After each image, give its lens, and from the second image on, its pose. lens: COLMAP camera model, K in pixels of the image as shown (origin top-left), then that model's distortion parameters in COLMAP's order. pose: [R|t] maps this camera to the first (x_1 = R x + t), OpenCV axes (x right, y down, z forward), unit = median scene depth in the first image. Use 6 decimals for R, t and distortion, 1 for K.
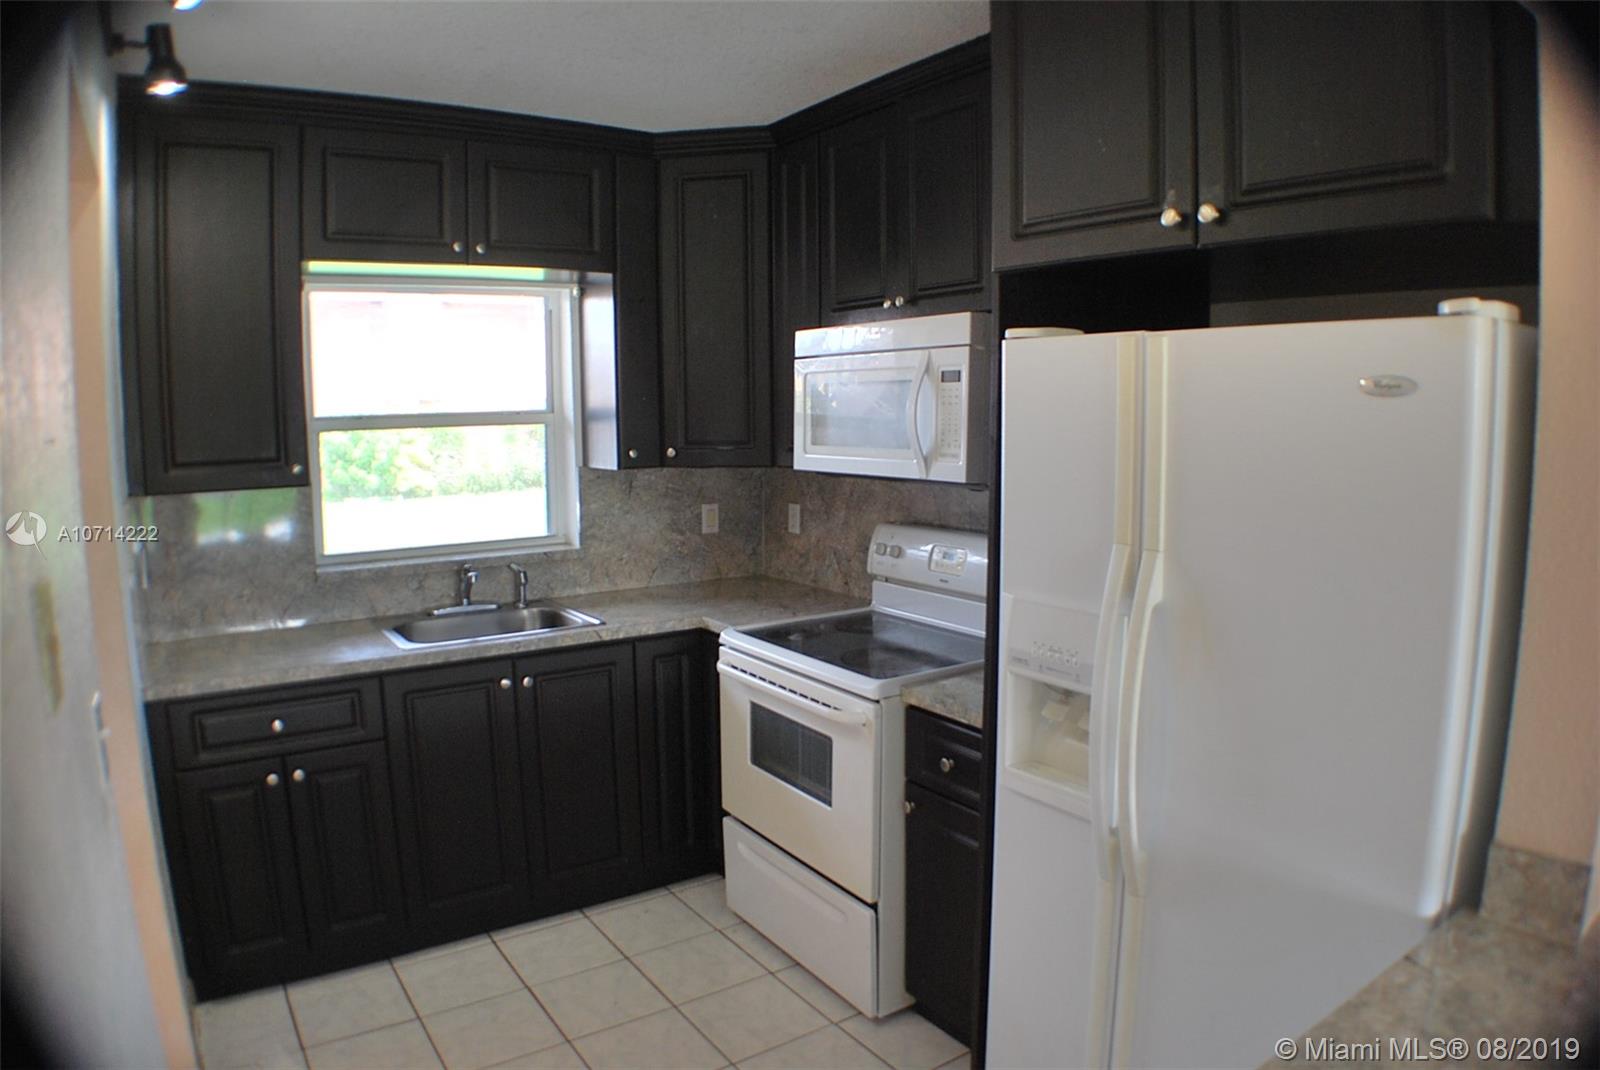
lens RADIAL K [[1025.3, 0, 800.0], [0, 1025.3, 535.0], [0, 0, 1]] dist [-0.153369, -0.000109]
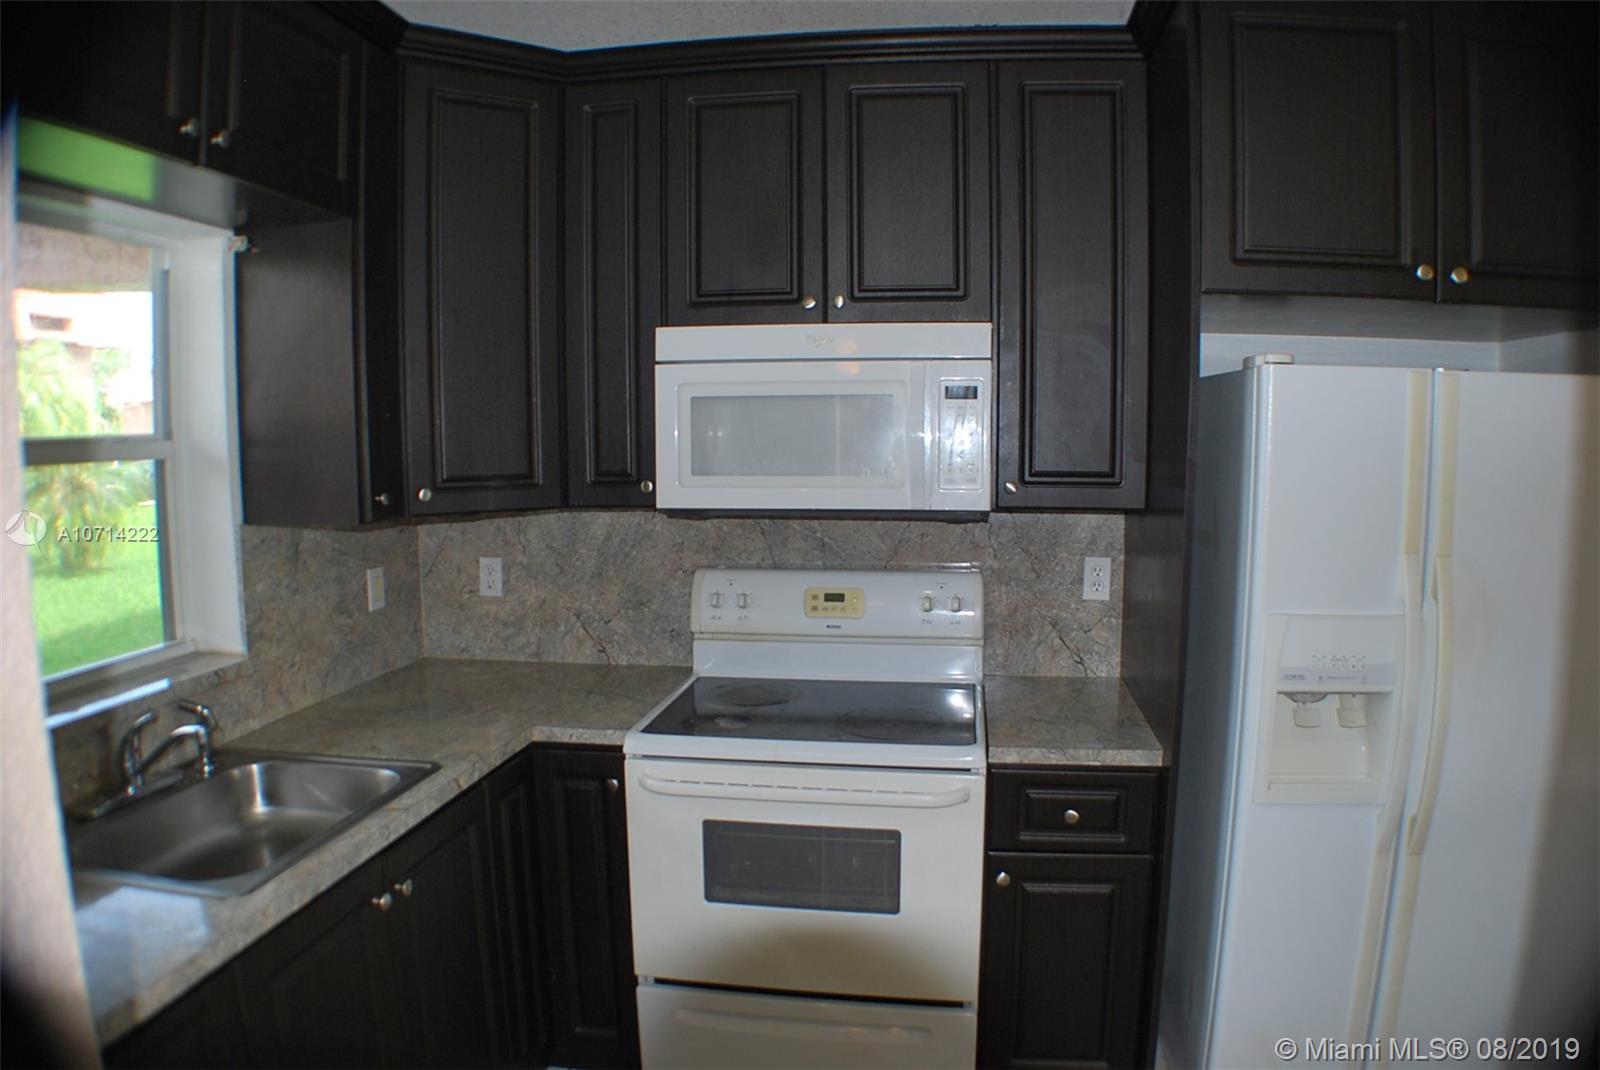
lens RADIAL K [[1025.3, 0, 800.0], [0, 1025.3, 535.0], [0, 0, 1]] dist [-0.153369, -0.000109]
pose [[0.670316, -0.070838, 0.738687, -0.421615], [0.090295, 0.995823, 0.013559, -0.038356], [-0.736562, 0.057611, 0.673913, 0.347742]]
